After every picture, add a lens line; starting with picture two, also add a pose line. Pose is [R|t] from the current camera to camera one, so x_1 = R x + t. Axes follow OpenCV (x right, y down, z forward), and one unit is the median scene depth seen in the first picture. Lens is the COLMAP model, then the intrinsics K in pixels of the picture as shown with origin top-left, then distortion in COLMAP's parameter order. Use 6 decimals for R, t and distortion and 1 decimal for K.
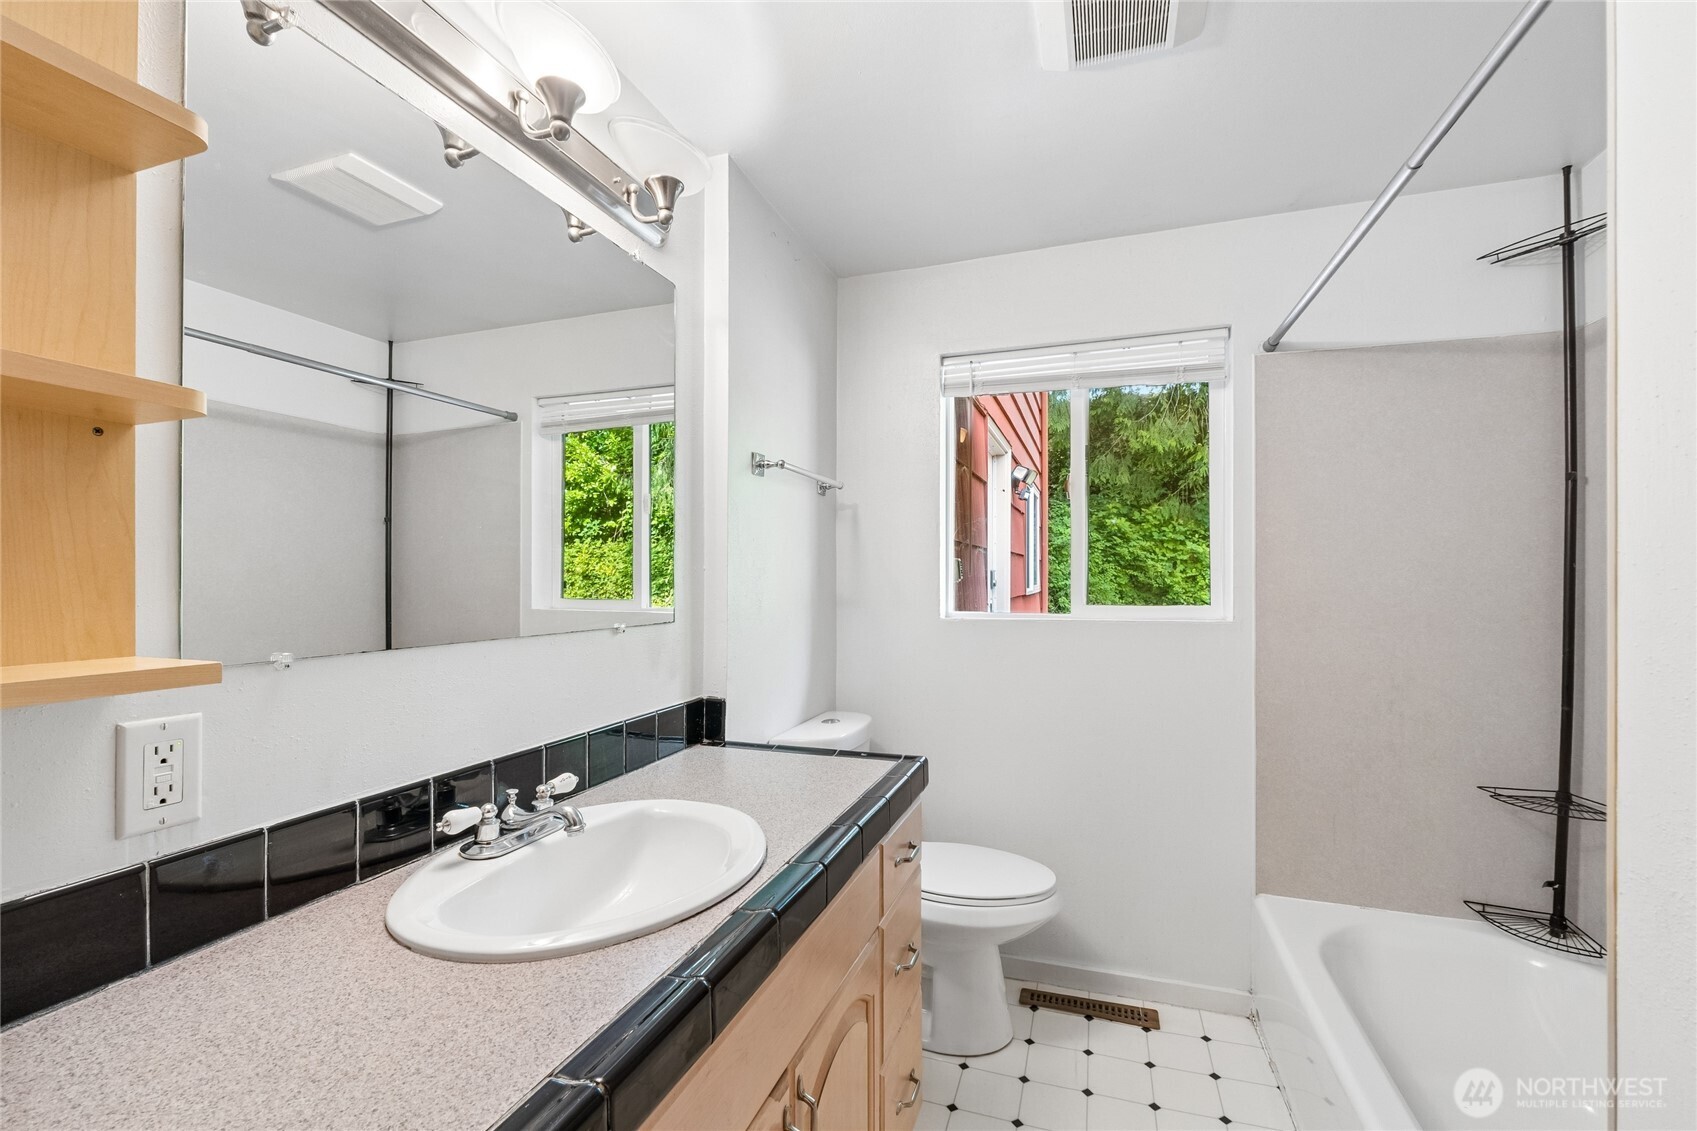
lens RADIAL K [[713.5, 0, 837.7], [0, 713.5, 576.0], [0, 0, 1]] dist [0.001558, 0.002108]
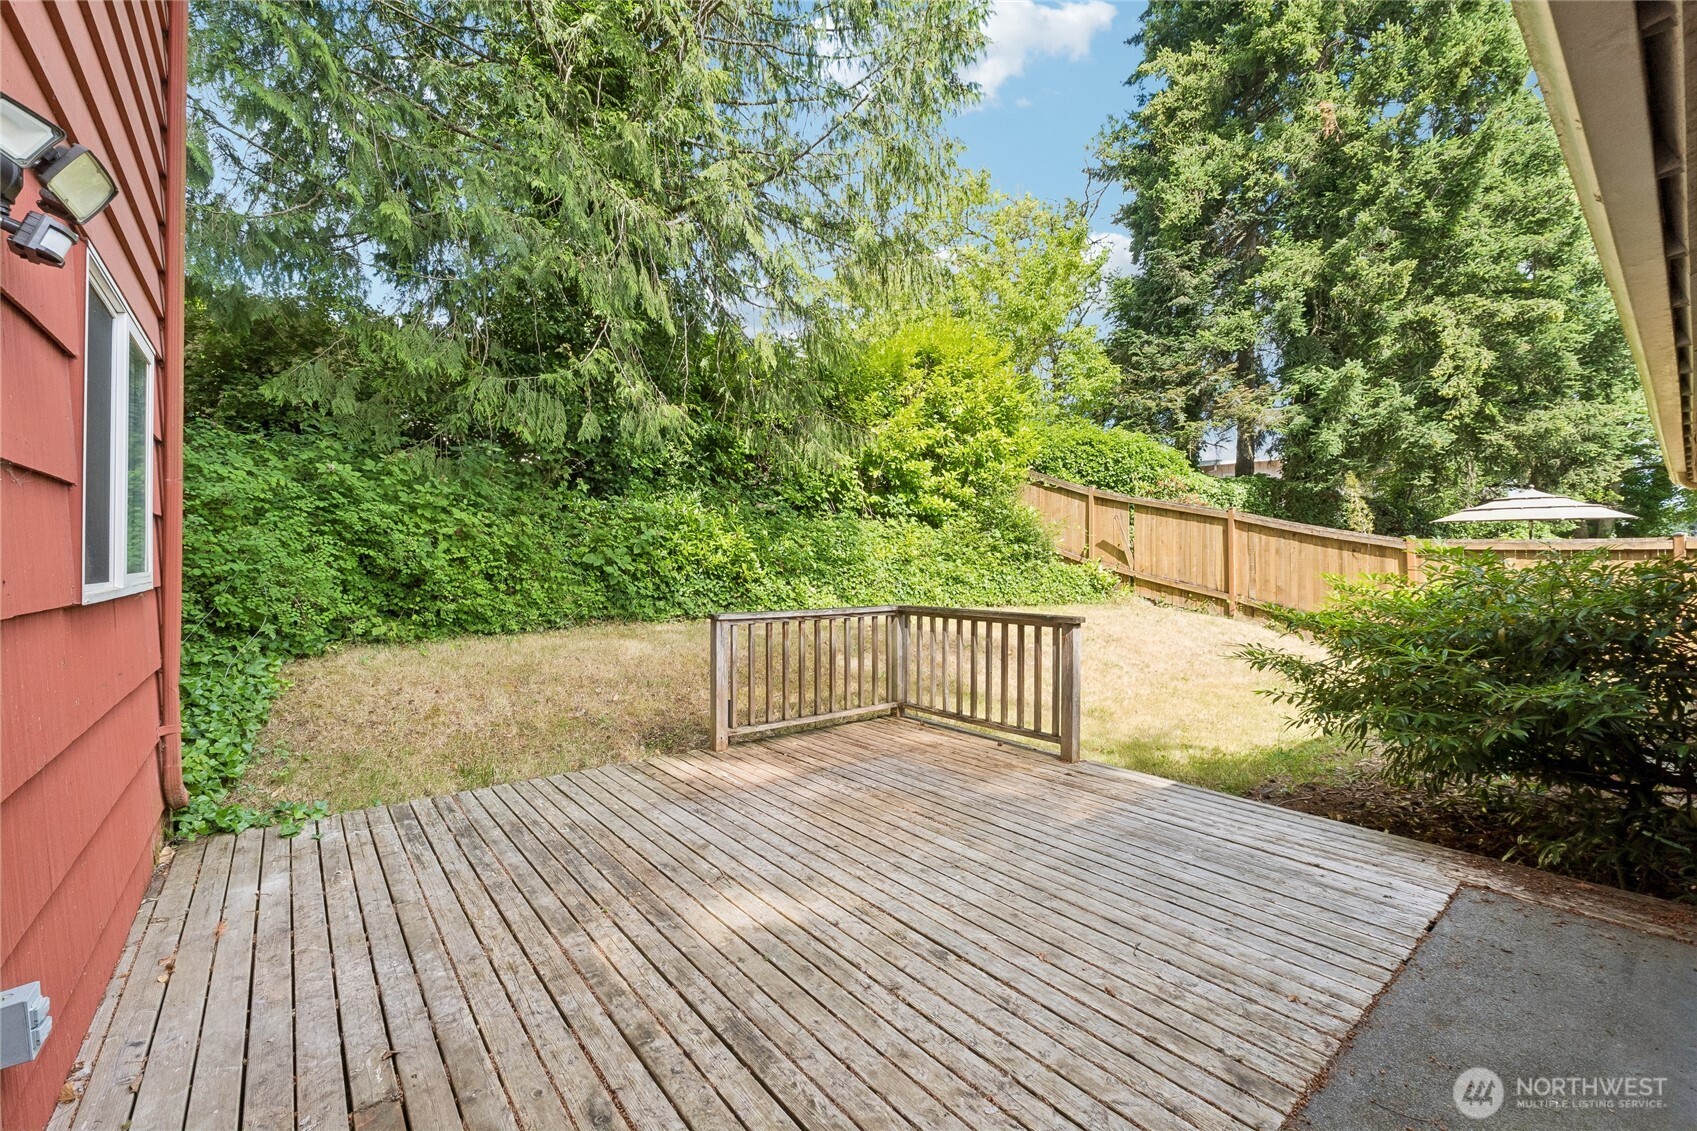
lens RADIAL K [[713.5, 0, 877.3], [0, 713.5, 569.3], [0, 0, 1]] dist [0.001558, 0.002108]
pose [[0.501004, -0.006534, 0.865420, 0.089021], [-0.004644, 0.999937, 0.010238, 0.002464], [-0.865432, -0.009148, 0.500942, 0.283344]]
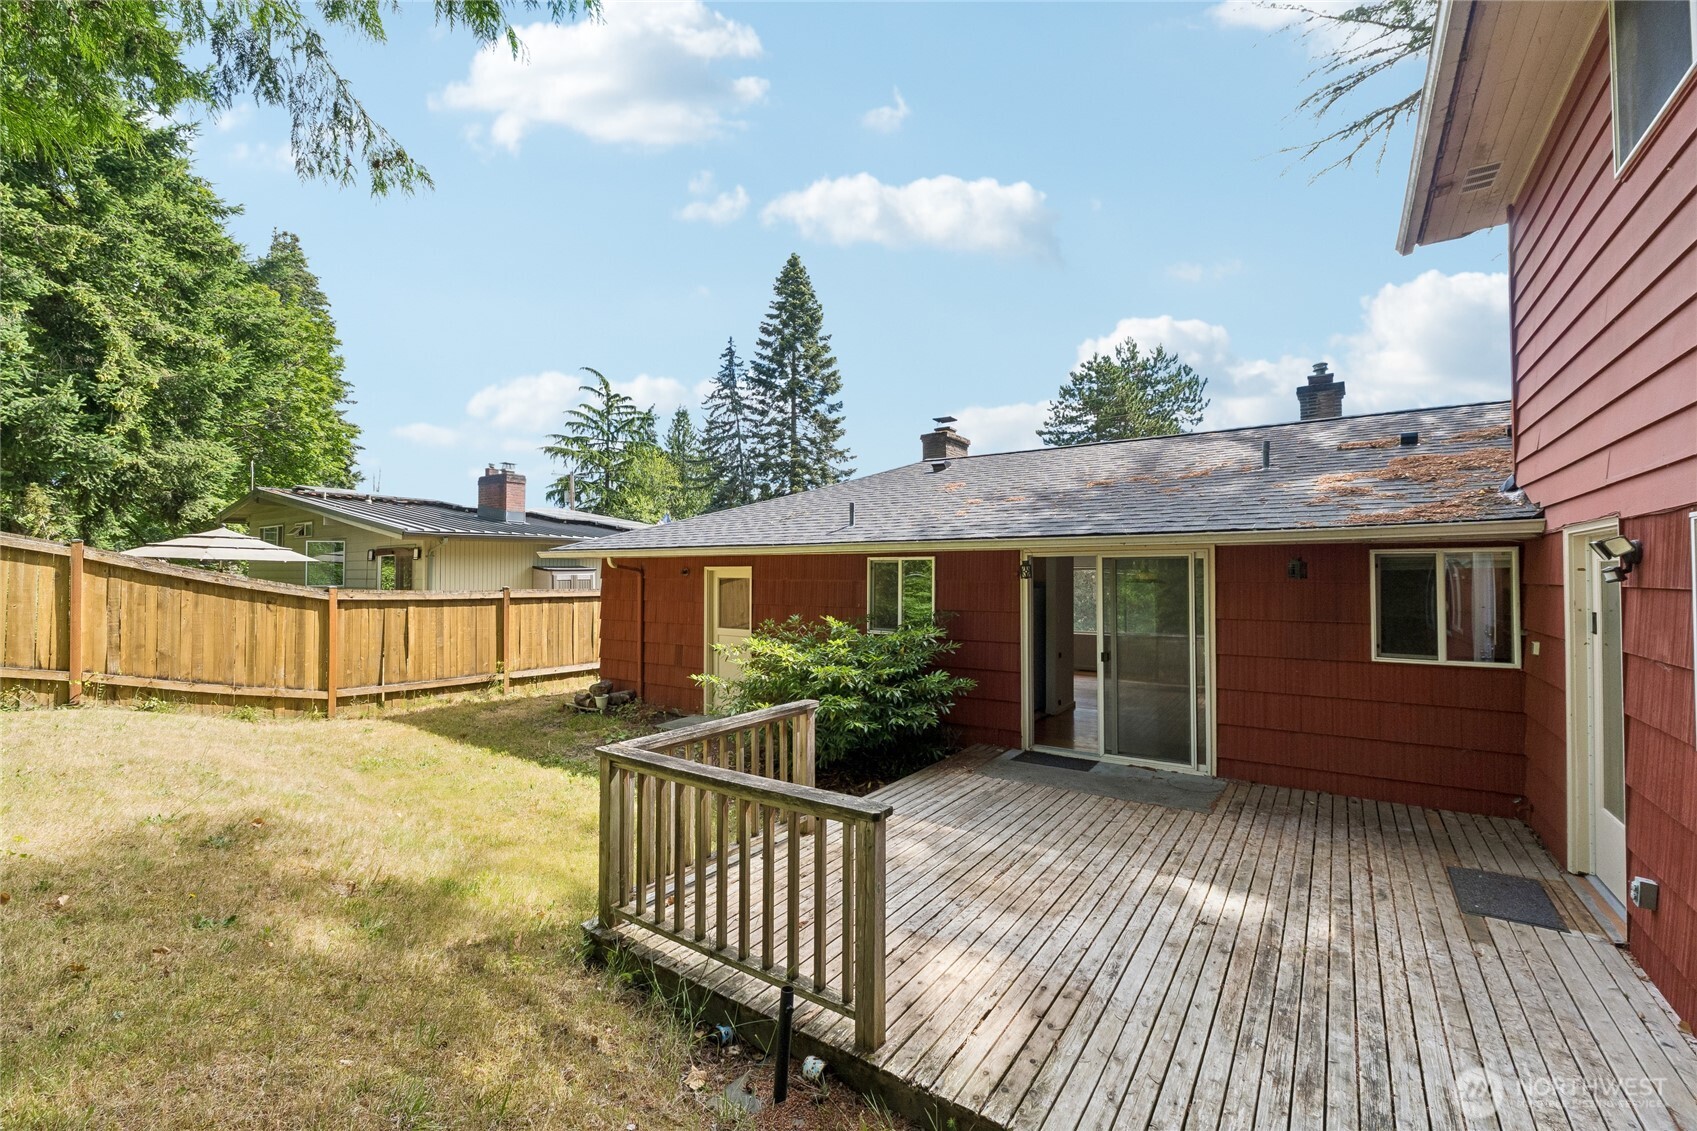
lens RADIAL K [[713.5, 0, 857.6], [0, 713.5, 562.4], [0, 0, 1]] dist [0.001558, 0.002108]
pose [[-0.970793, 0.000938, 0.239916, 0.408315], [-0.004154, 0.999777, -0.020717, -0.054739], [-0.239881, -0.021108, -0.970573, 0.927705]]
